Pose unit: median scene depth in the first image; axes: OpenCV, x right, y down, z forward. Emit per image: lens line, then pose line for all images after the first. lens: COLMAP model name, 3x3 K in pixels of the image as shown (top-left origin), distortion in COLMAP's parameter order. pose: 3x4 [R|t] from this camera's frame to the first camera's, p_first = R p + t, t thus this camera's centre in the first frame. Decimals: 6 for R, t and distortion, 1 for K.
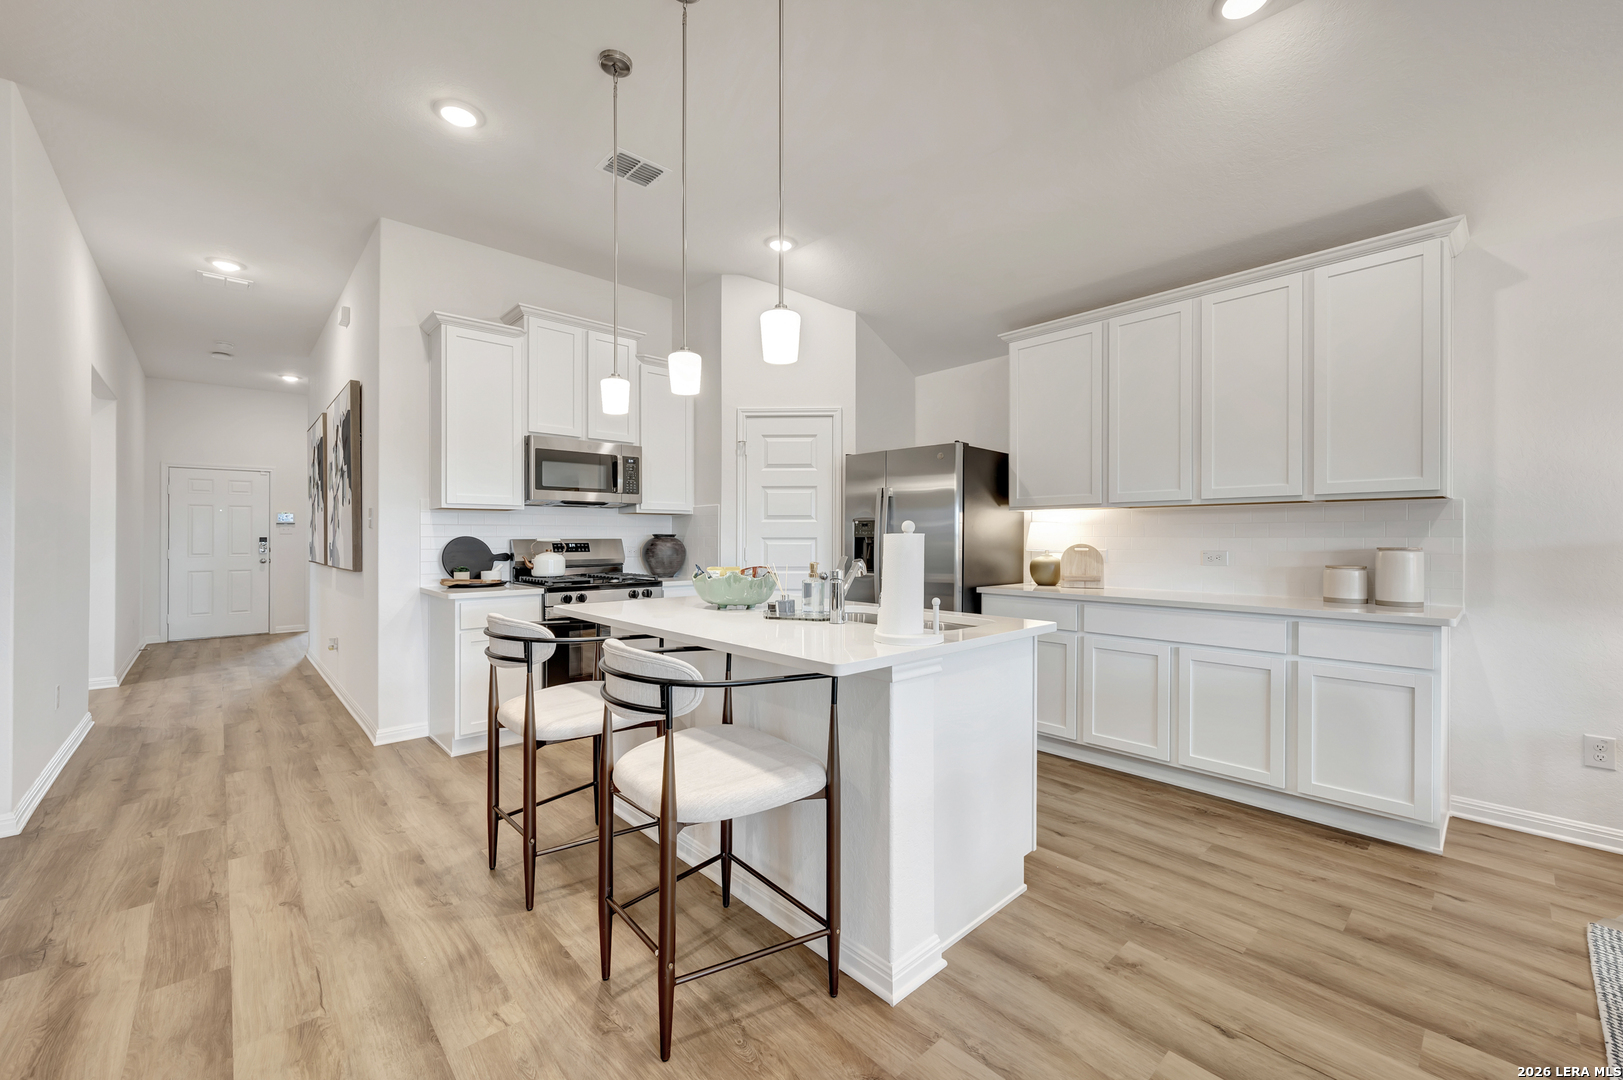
lens RADIAL K [[657.6, 0, 804.3], [0, 657.6, 531.4], [0, 0, 1]] dist [-0.000052, 0.010338]
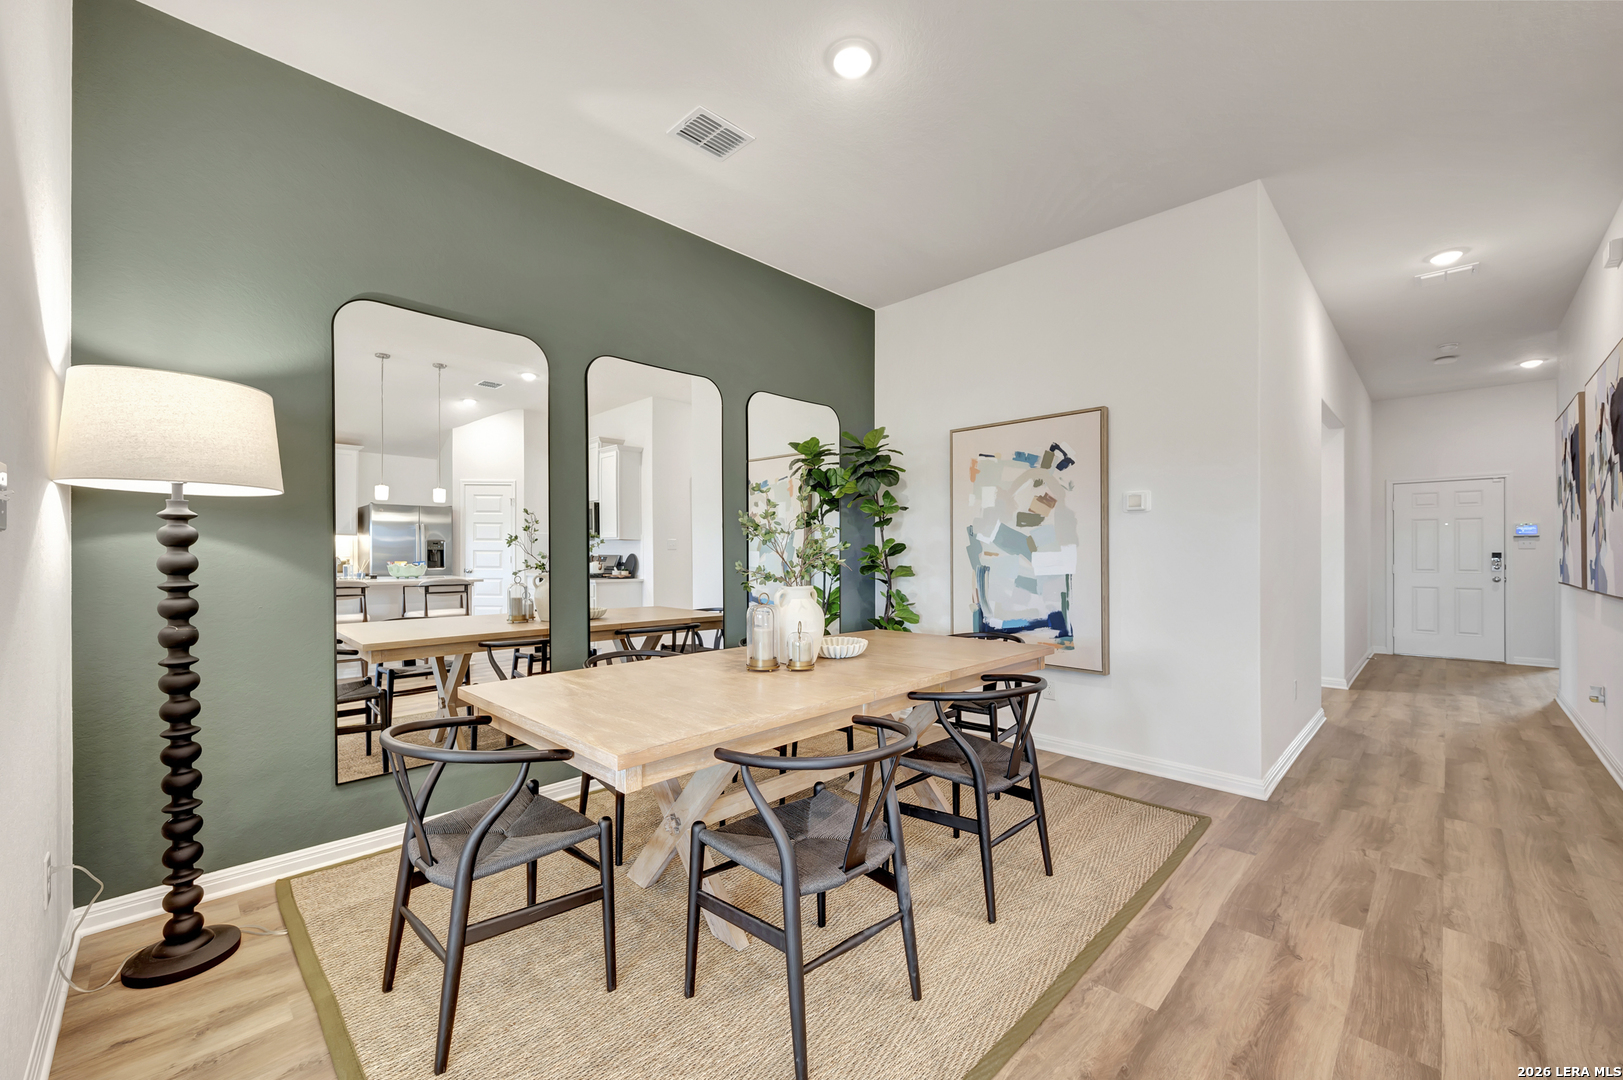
lens RADIAL K [[635.6, 0, 805.8], [0, 635.6, 550.2], [0, 0, 1]] dist [0.000488, -0.000837]
pose [[0.054158, -0.001386, -0.998531, -0.061878], [0.006815, 0.999976, -0.001019, 0.000537], [0.998509, -0.006750, 0.054167, 0.093137]]
